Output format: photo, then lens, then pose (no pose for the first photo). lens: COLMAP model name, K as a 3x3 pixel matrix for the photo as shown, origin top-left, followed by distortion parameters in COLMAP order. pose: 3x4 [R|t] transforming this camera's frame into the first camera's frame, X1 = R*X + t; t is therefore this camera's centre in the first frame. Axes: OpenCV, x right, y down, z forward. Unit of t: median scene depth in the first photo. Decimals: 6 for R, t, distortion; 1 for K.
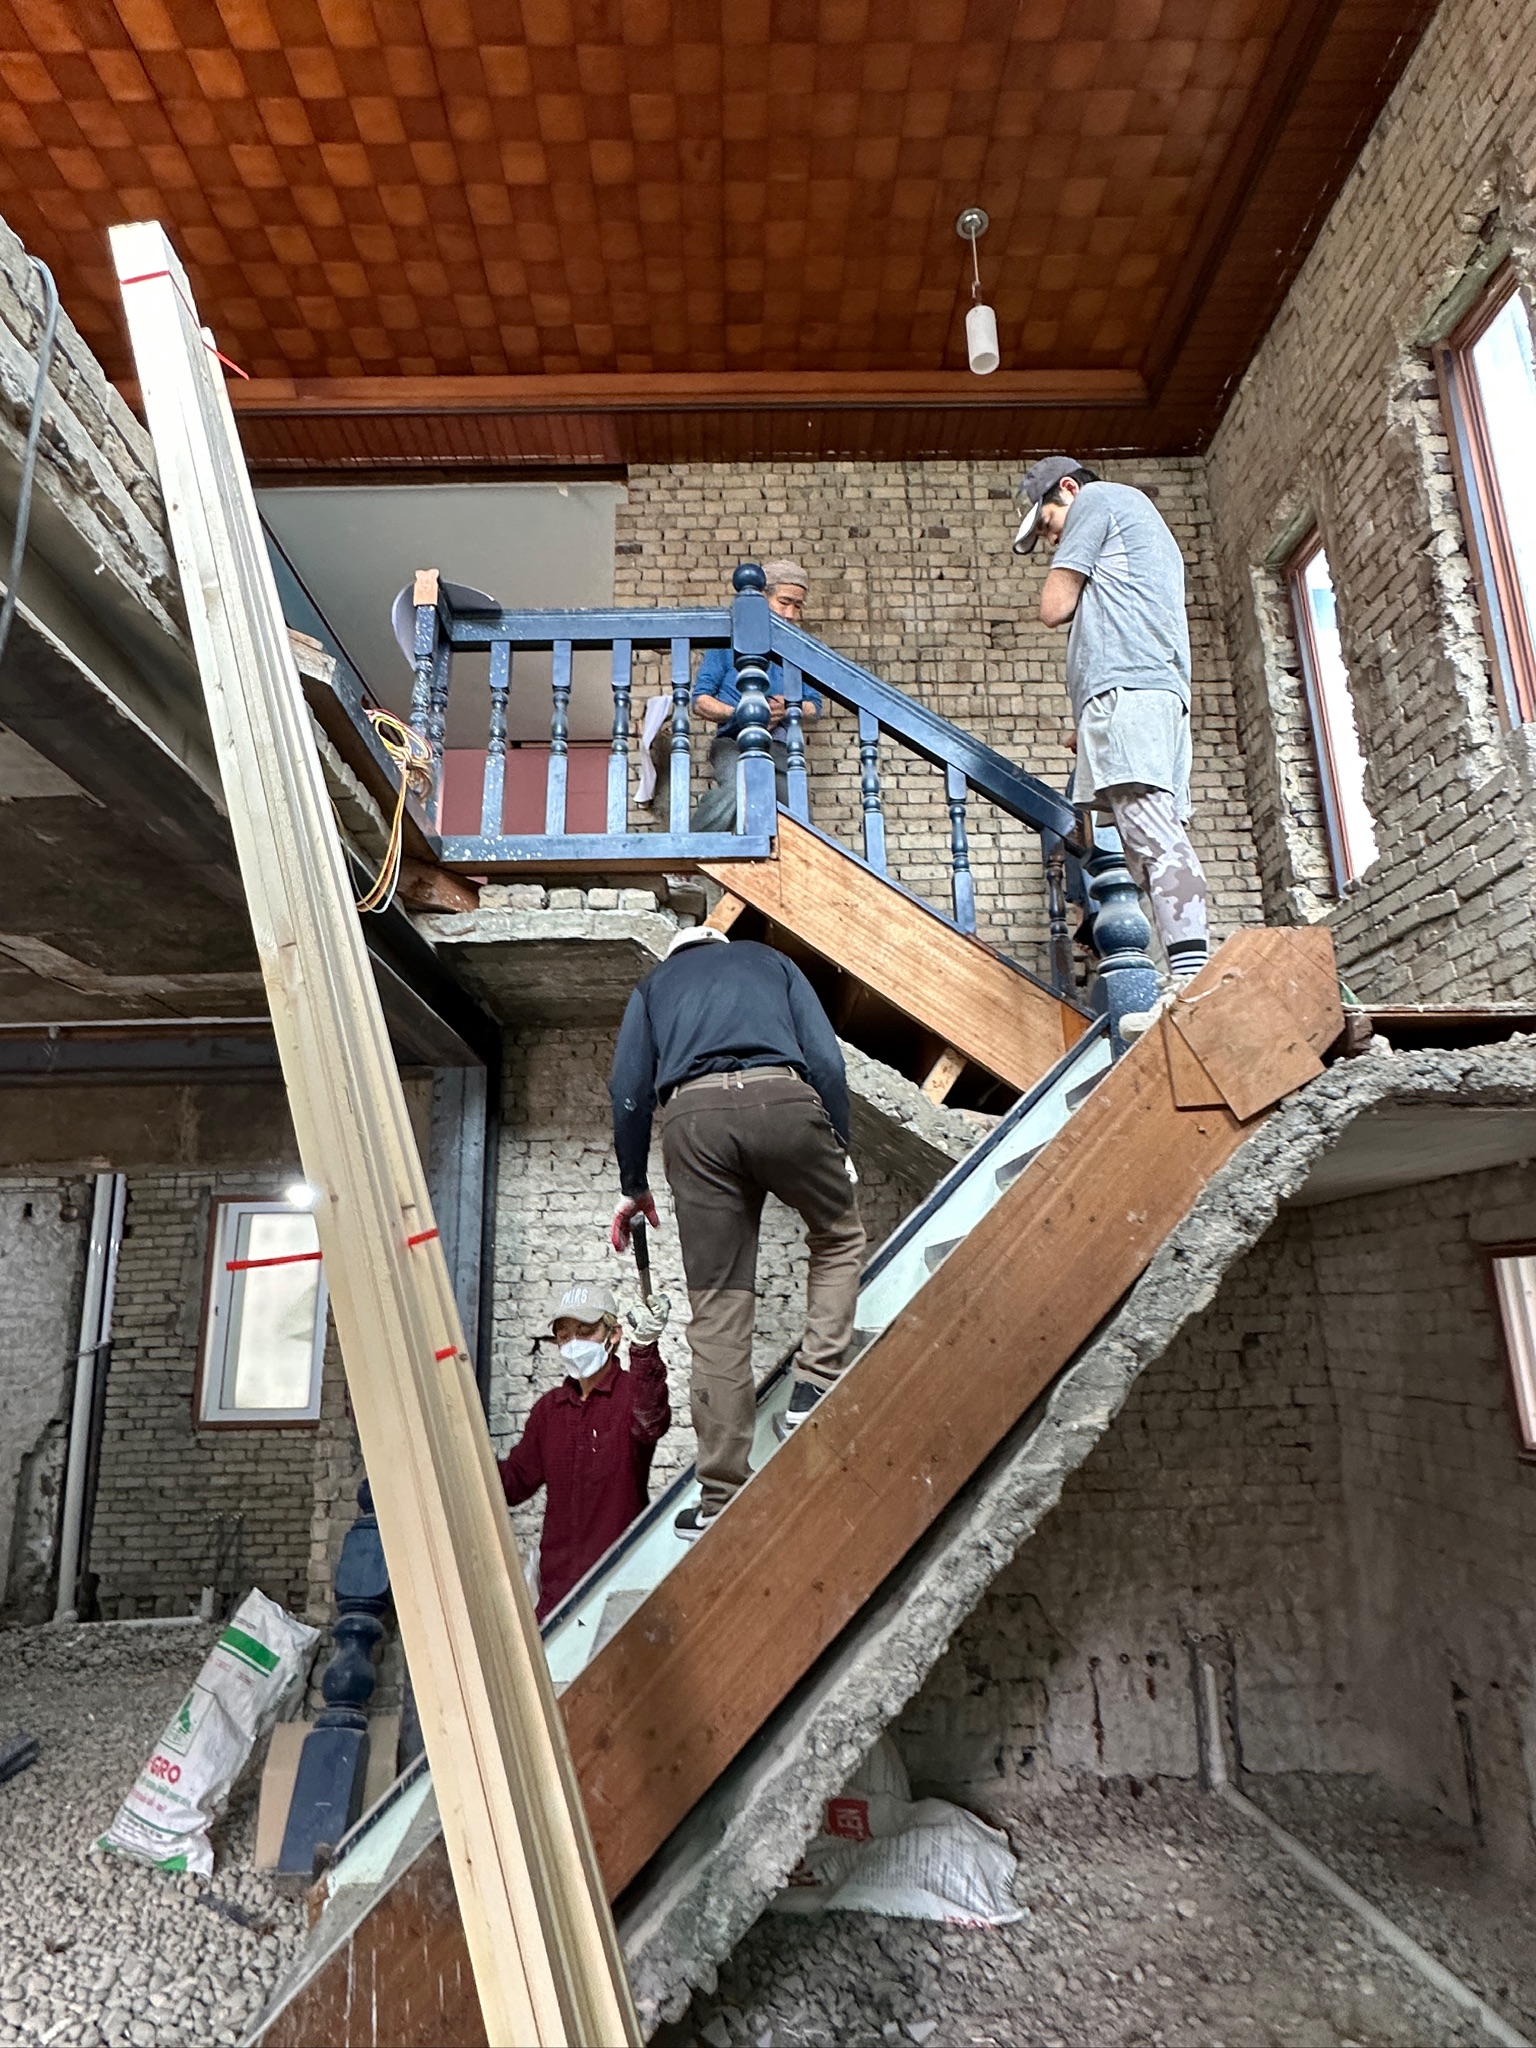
lens RADIAL K [[1146.9, 0, 744.9], [0, 1146.9, 1020.9], [0, 0, 1]] dist [-0.010938, -0.000655]
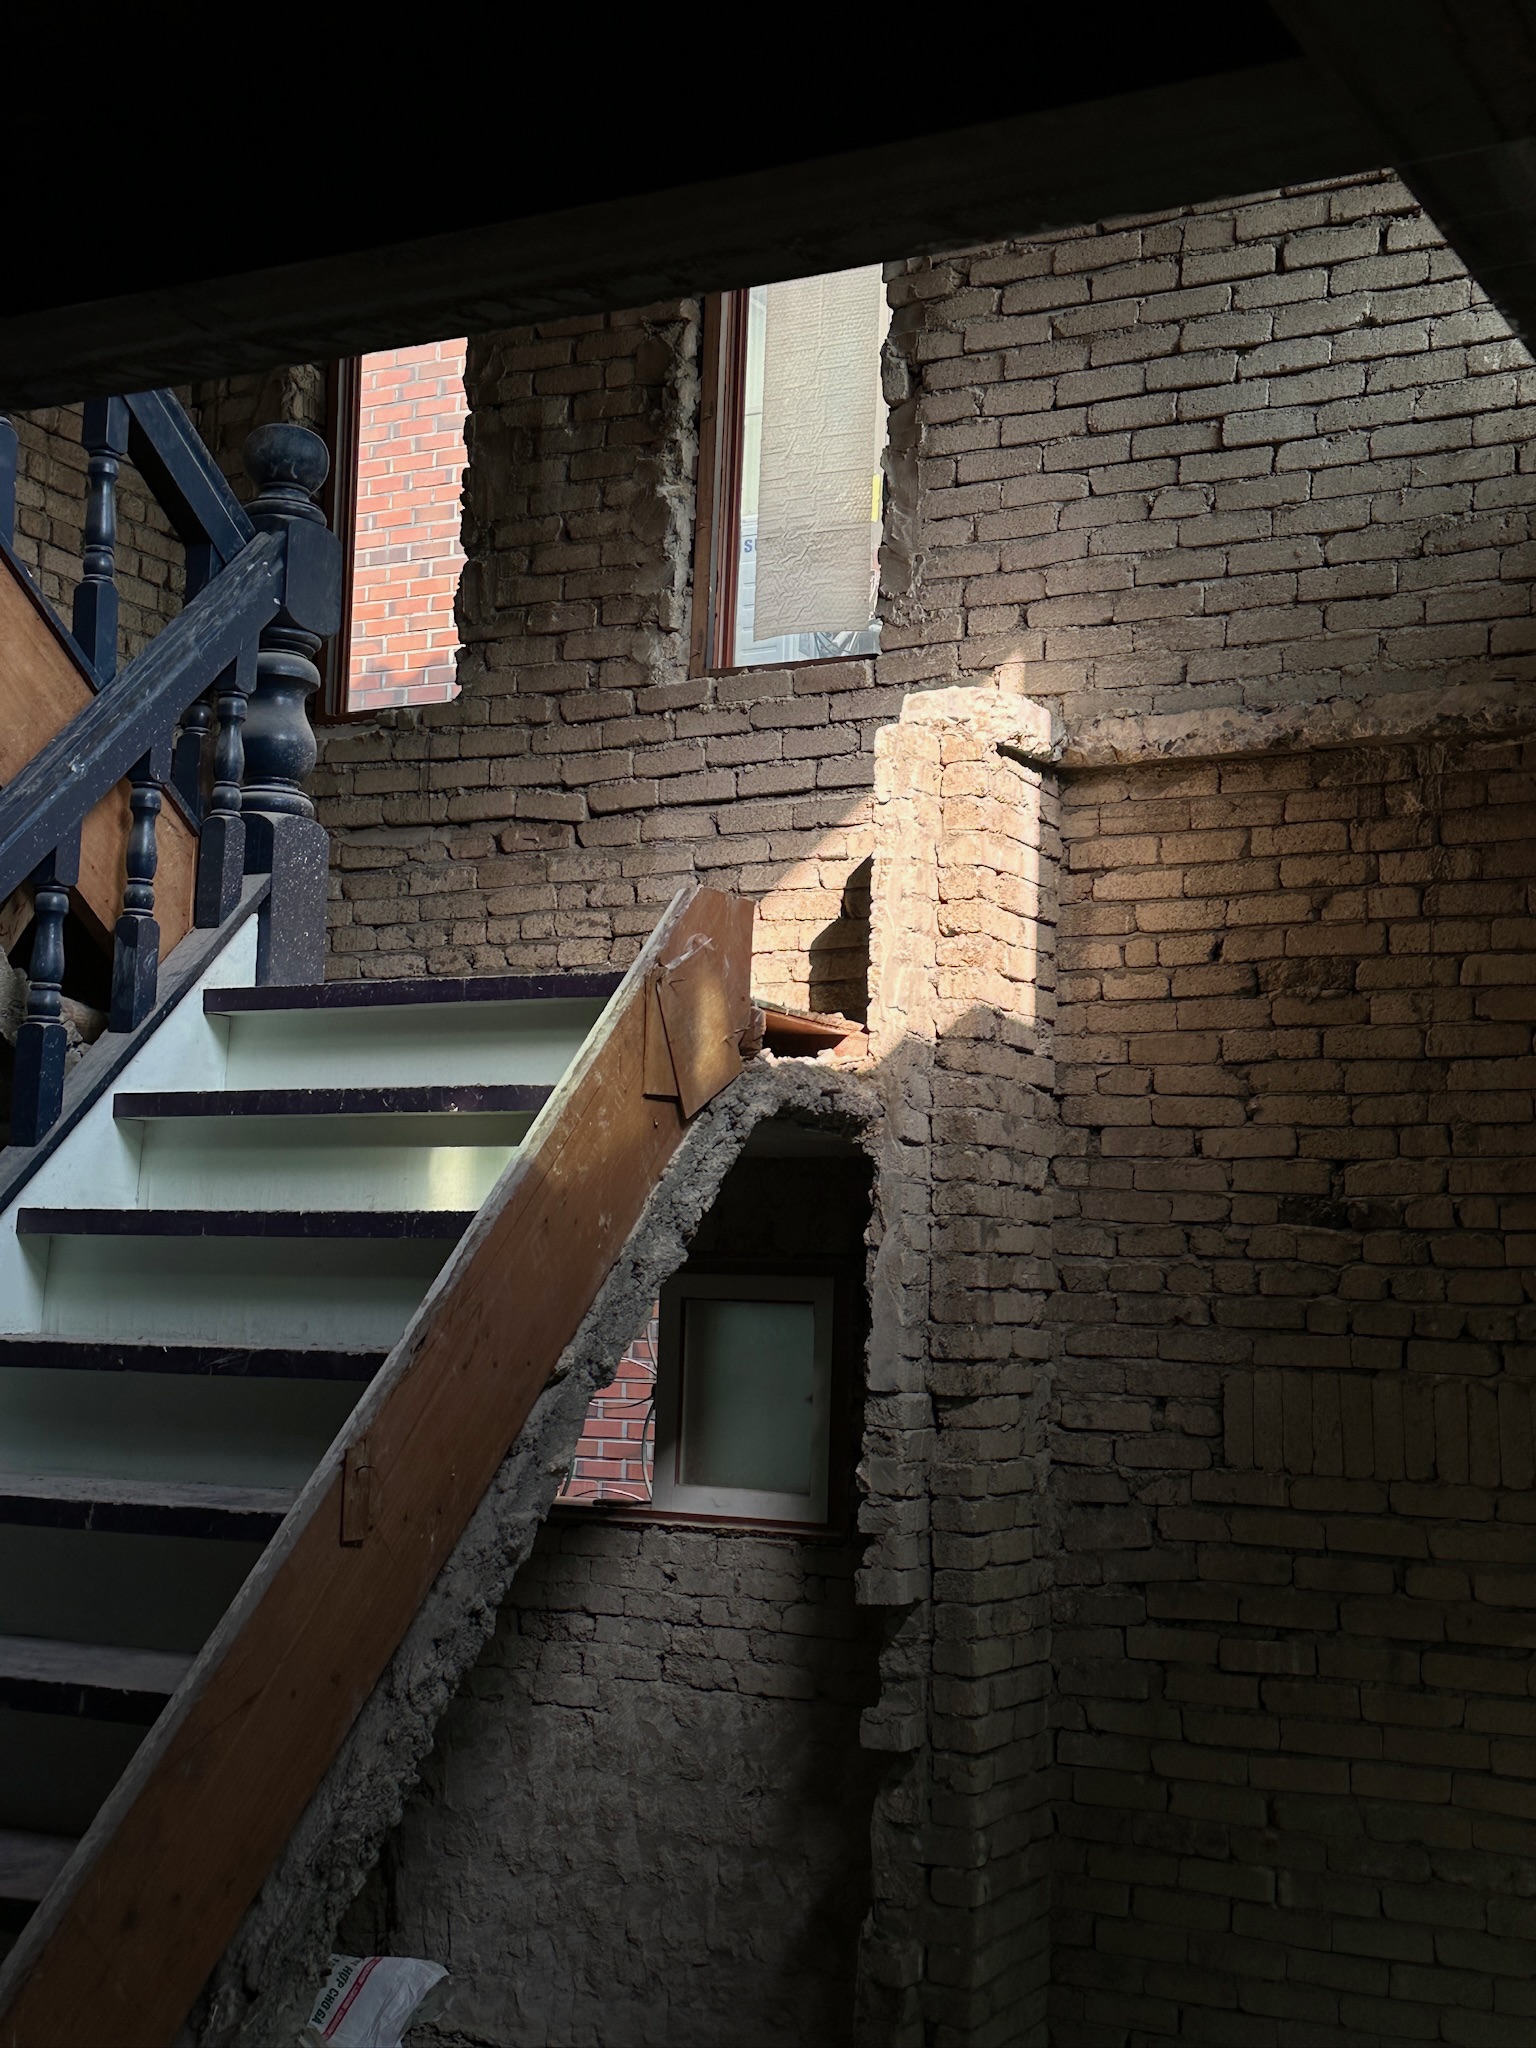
lens RADIAL K [[2680.8, 0, 808.7], [0, 2680.8, 1033.1], [0, 0, 1]] dist [0.141580, 0.000000]
pose [[0.462293, 0.124459, 0.877949, -0.622948], [-0.254216, 0.967142, -0.003244, 0.003998], [-0.849505, -0.221689, 0.478743, -0.011232]]
